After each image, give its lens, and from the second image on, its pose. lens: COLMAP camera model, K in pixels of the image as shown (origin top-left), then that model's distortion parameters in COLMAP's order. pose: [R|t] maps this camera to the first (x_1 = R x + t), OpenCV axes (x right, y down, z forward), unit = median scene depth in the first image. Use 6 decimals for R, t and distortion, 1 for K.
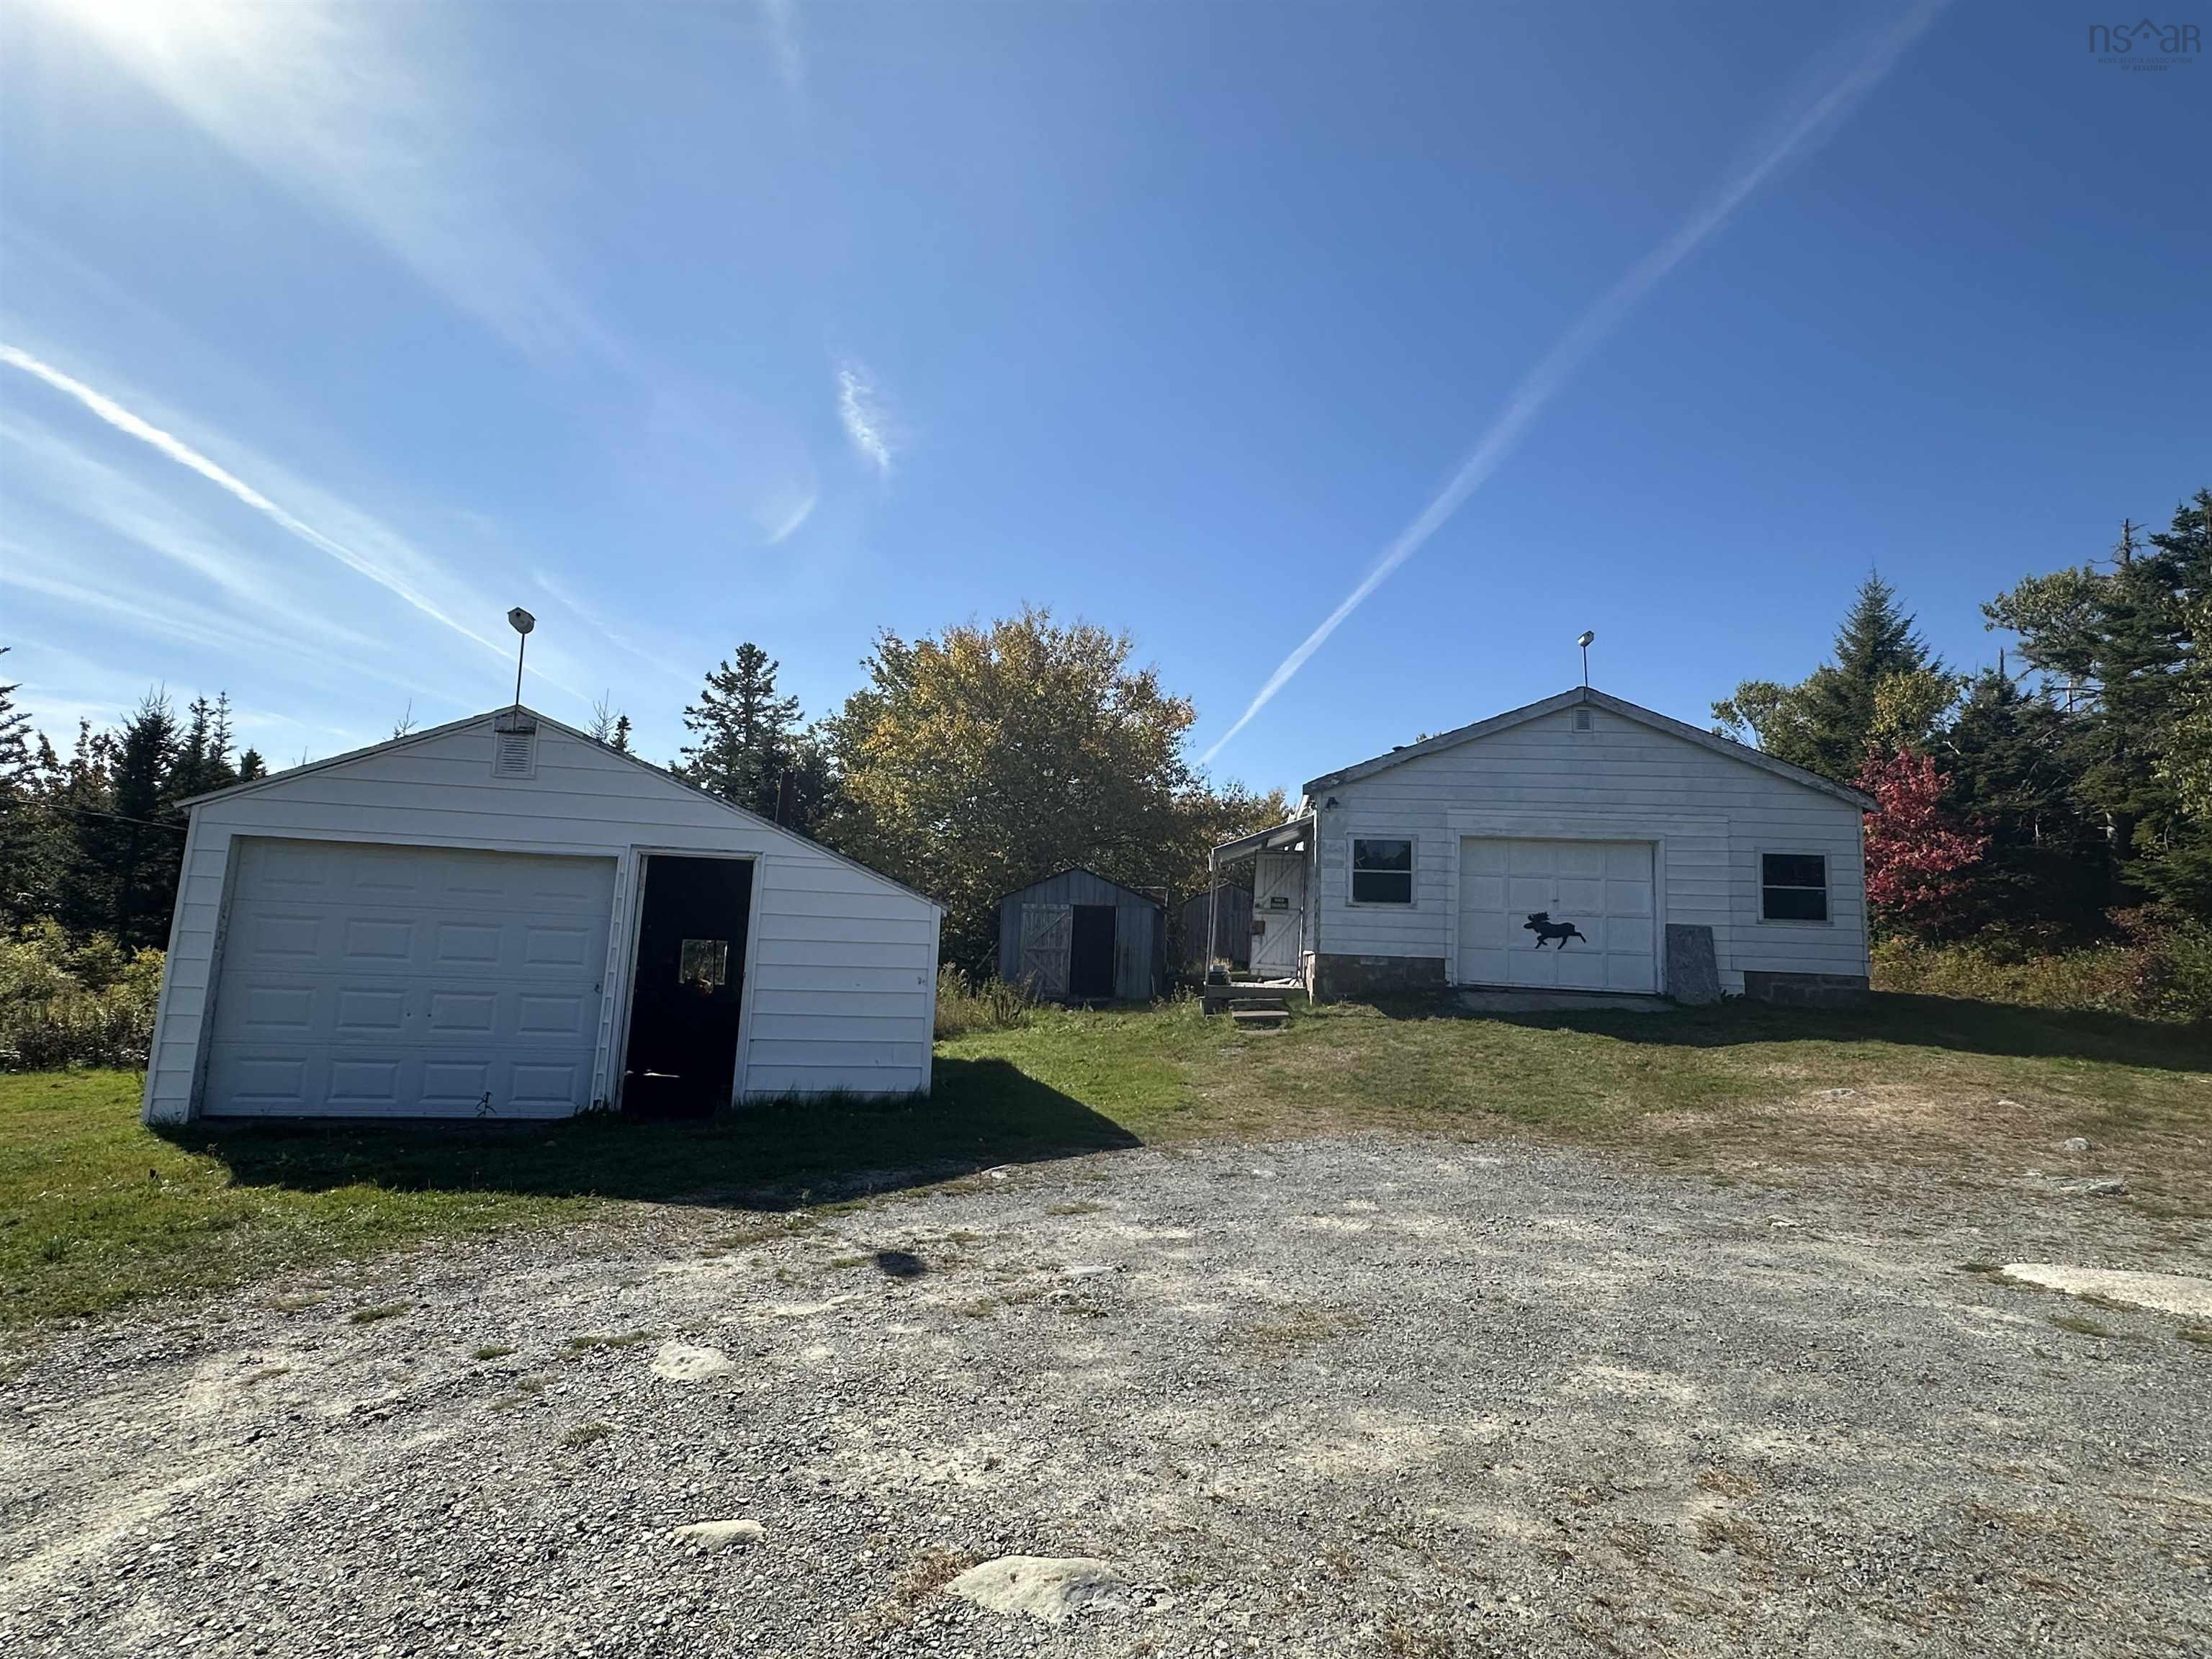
lens RADIAL K [[1153.0, 0, 1108.6], [0, 1153.0, 836.1], [0, 0, 1]] dist [-0.001115, -0.000029]
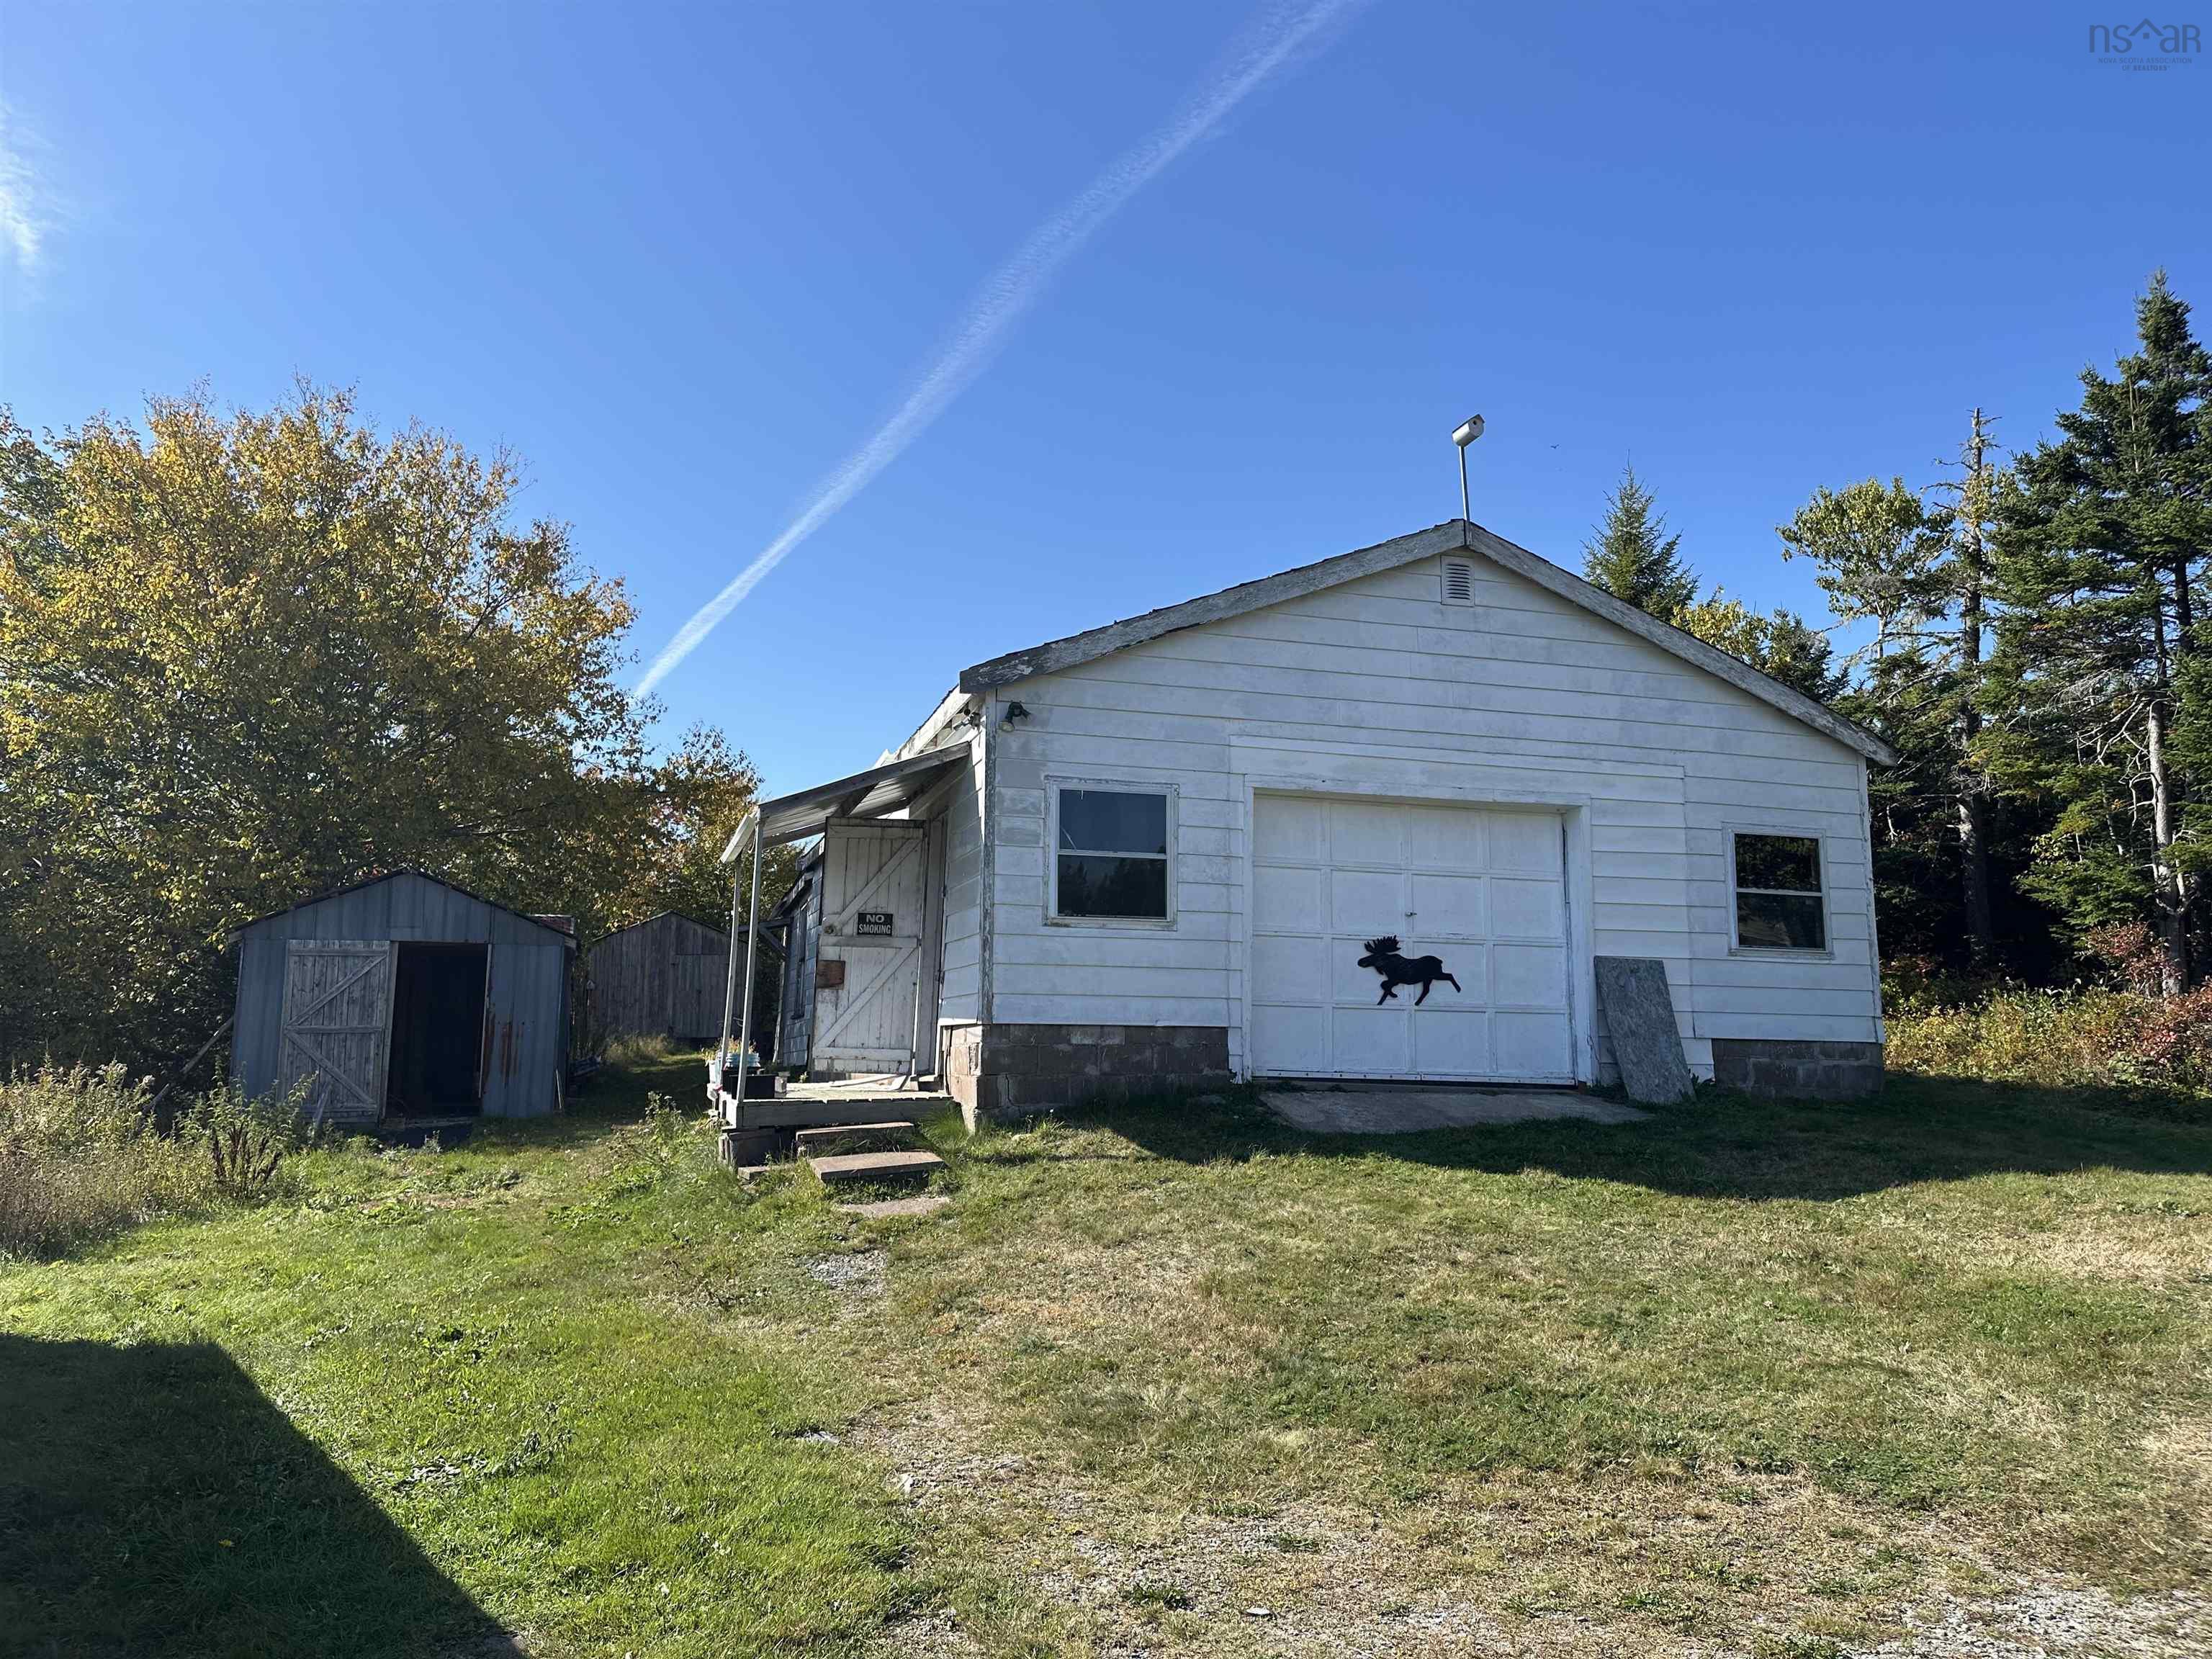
lens RADIAL K [[1560.4, 0, 1105.9], [0, 1560.4, 847.0], [0, 0, 1]] dist [0.125228, -0.214523]
pose [[0.921393, 0.019176, 0.388158, -0.026724], [-0.016155, 0.999808, -0.011045, 0.034913], [-0.388296, 0.003906, 0.921526, 0.382639]]
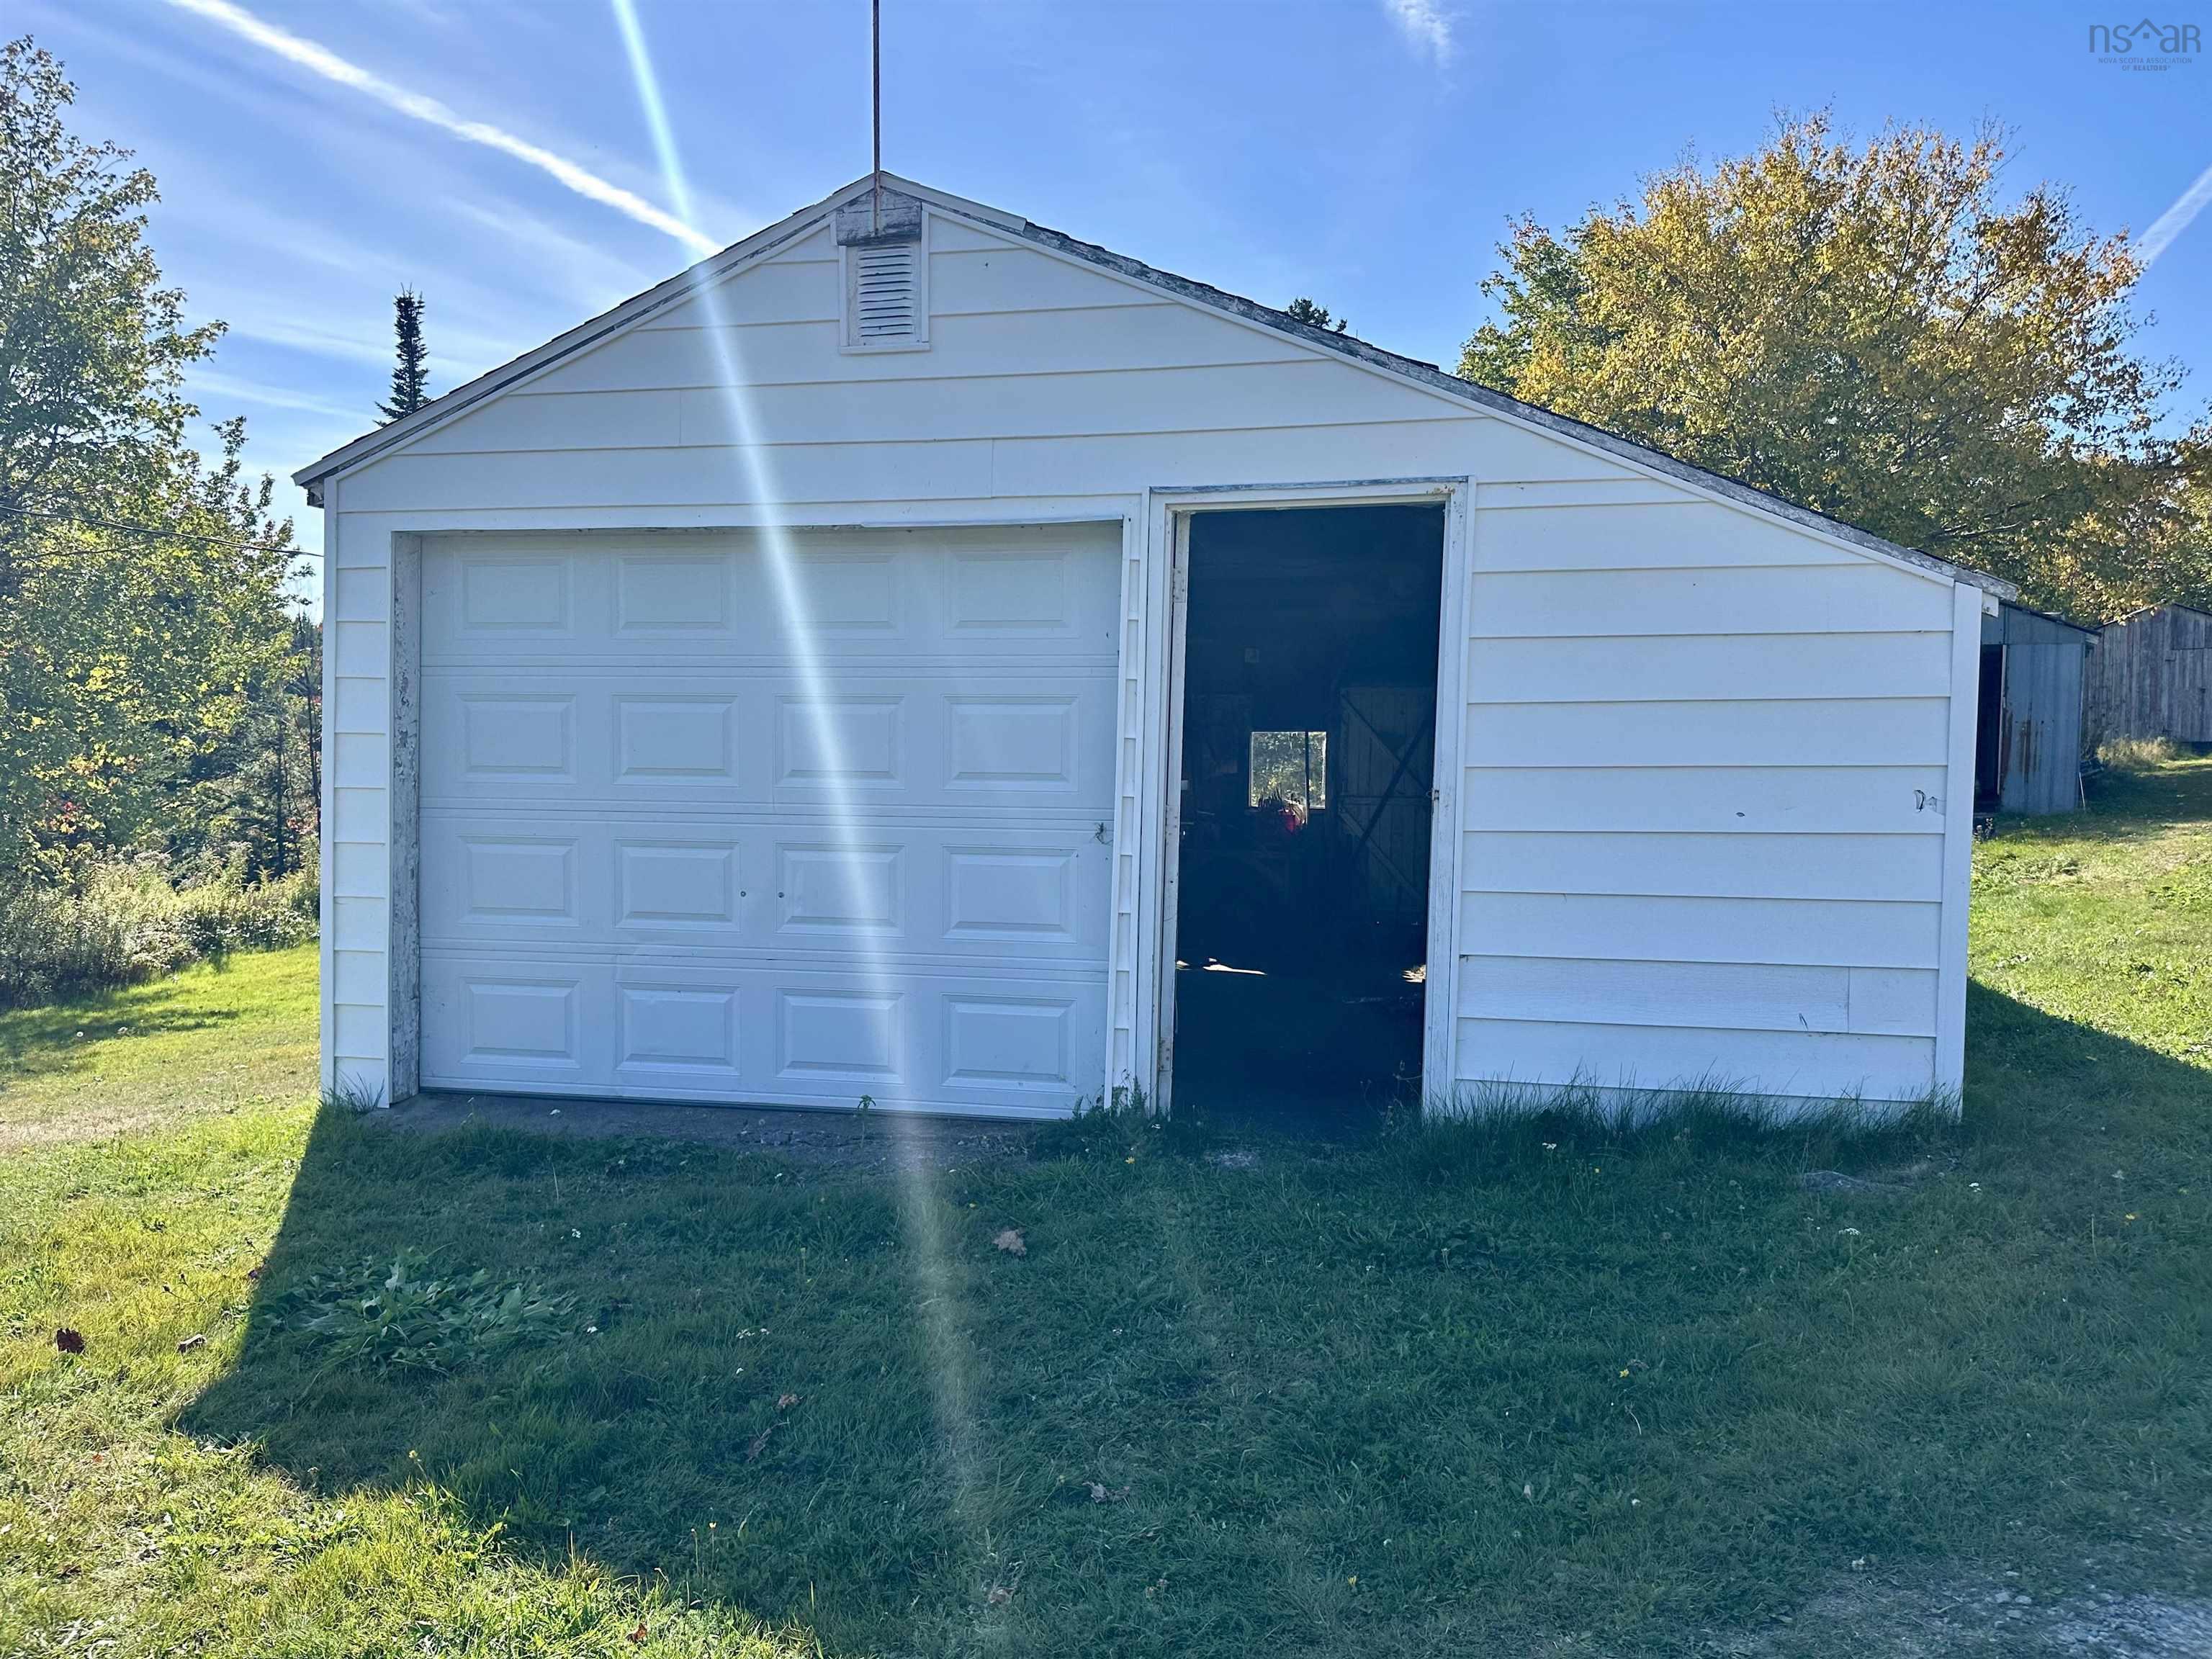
lens RADIAL K [[1579.4, 0, 1100.7], [0, 1579.4, 838.8], [0, 0, 1]] dist [0.008361, 0.001479]
pose [[0.905167, -0.009498, -0.424950, -0.106891], [0.075251, 0.987539, 0.138217, 0.029215], [0.418341, -0.157087, 0.894603, 0.261241]]
